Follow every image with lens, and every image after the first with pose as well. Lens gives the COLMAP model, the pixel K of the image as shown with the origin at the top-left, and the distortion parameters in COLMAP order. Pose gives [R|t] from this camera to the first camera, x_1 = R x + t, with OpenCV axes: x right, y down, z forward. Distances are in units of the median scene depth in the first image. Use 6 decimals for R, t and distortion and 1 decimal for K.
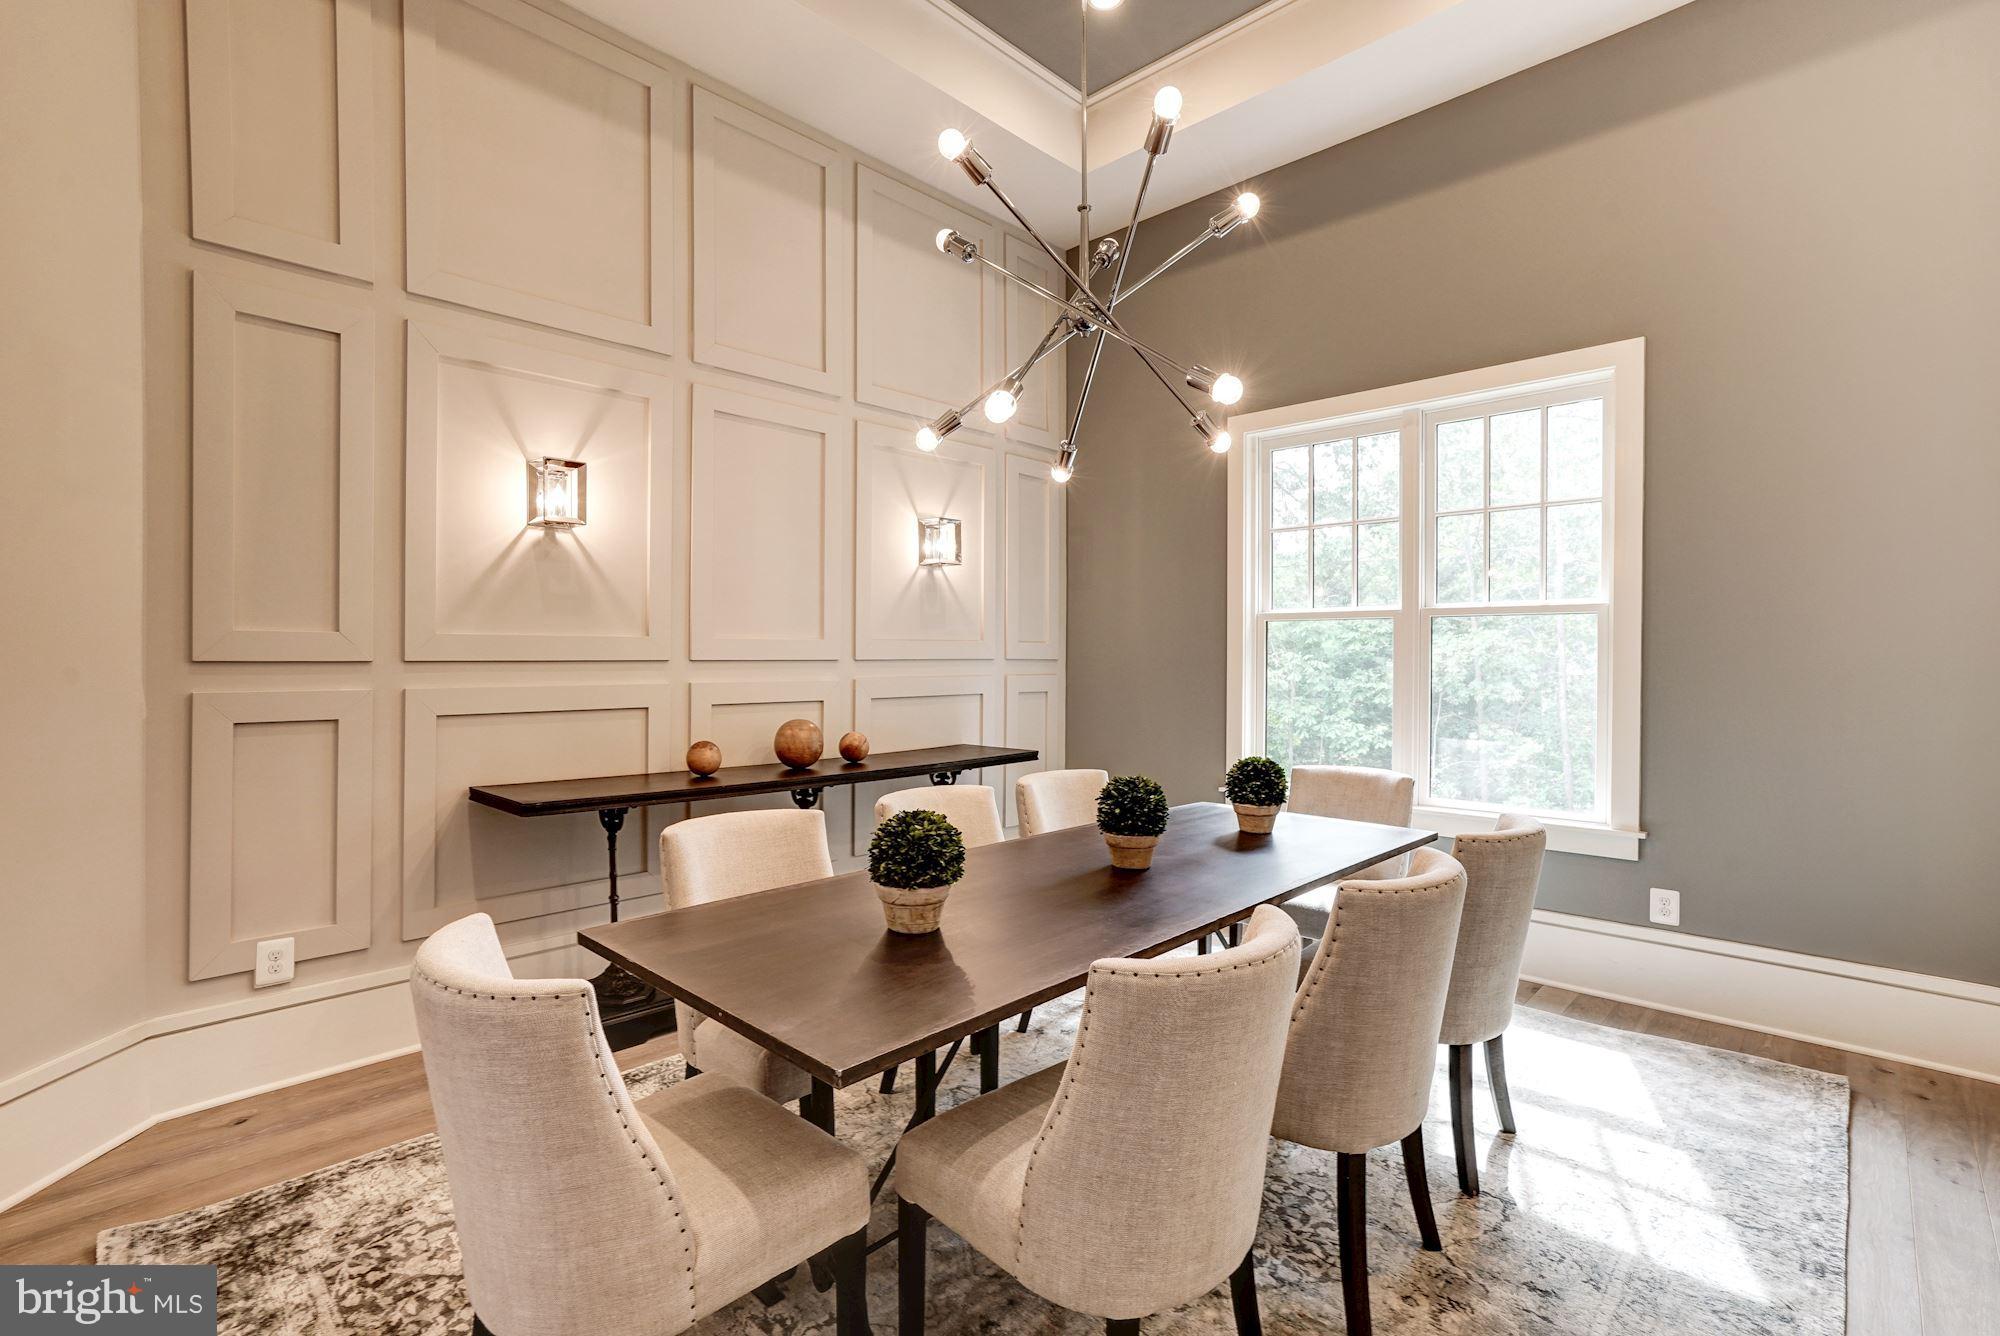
lens RADIAL K [[937.9, 0, 1000.0], [0, 937.9, 668.0], [0, 0, 1]] dist [-0.041677, 0.021834]
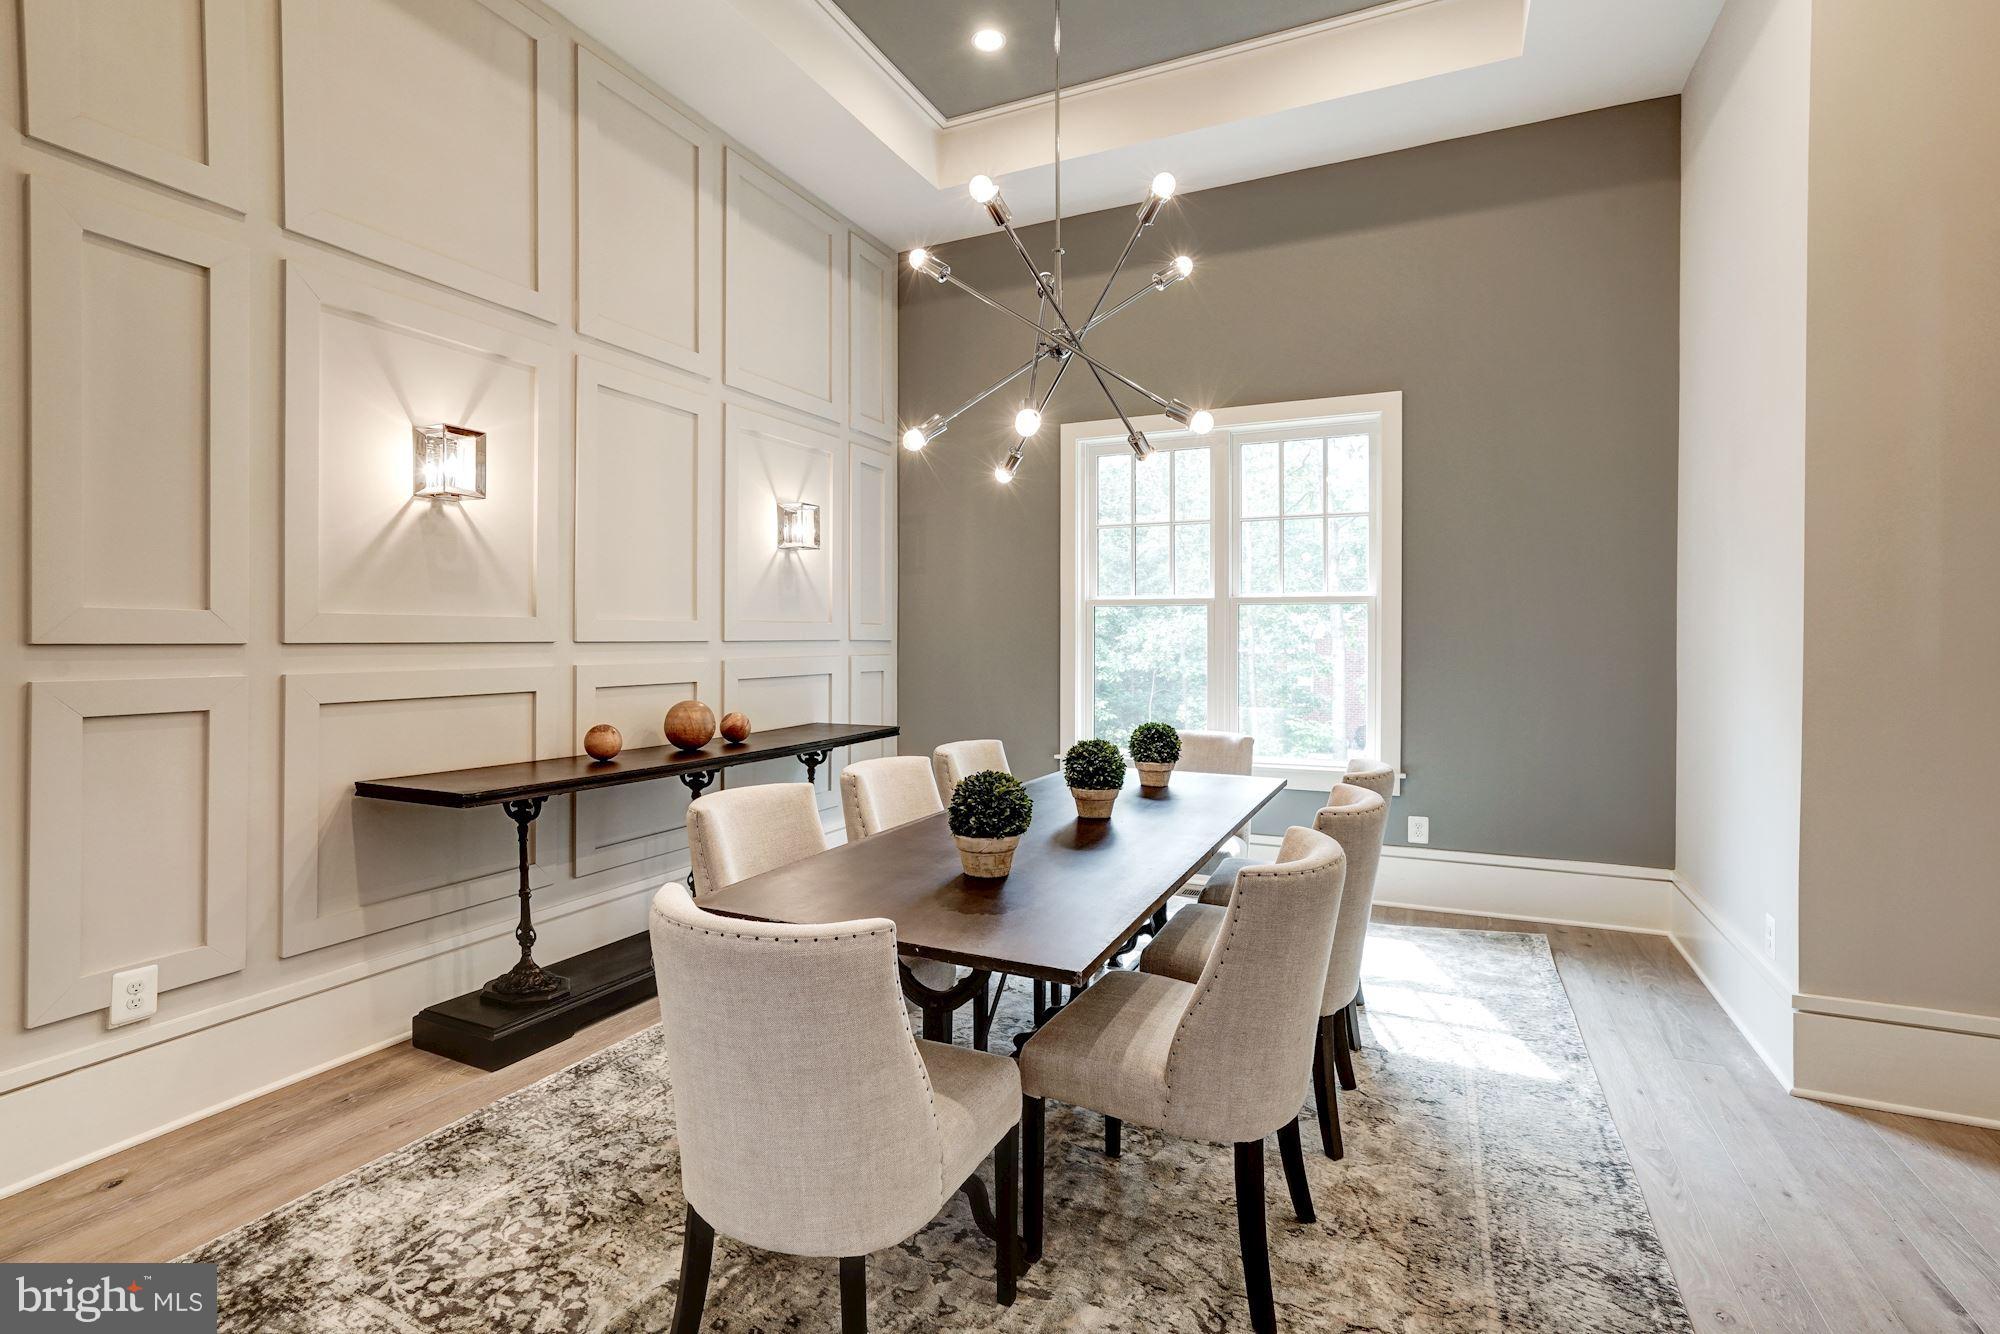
lens RADIAL K [[930.8, 0, 1007.8], [0, 930.8, 648.9], [0, 0, 1]] dist [-0.040094, 0.019739]
pose [[0.947925, -0.004174, 0.318466, -0.275249], [0.004305, 0.999991, 0.000291, 0.000595], [-0.318464, 0.001096, 0.947934, -0.059514]]
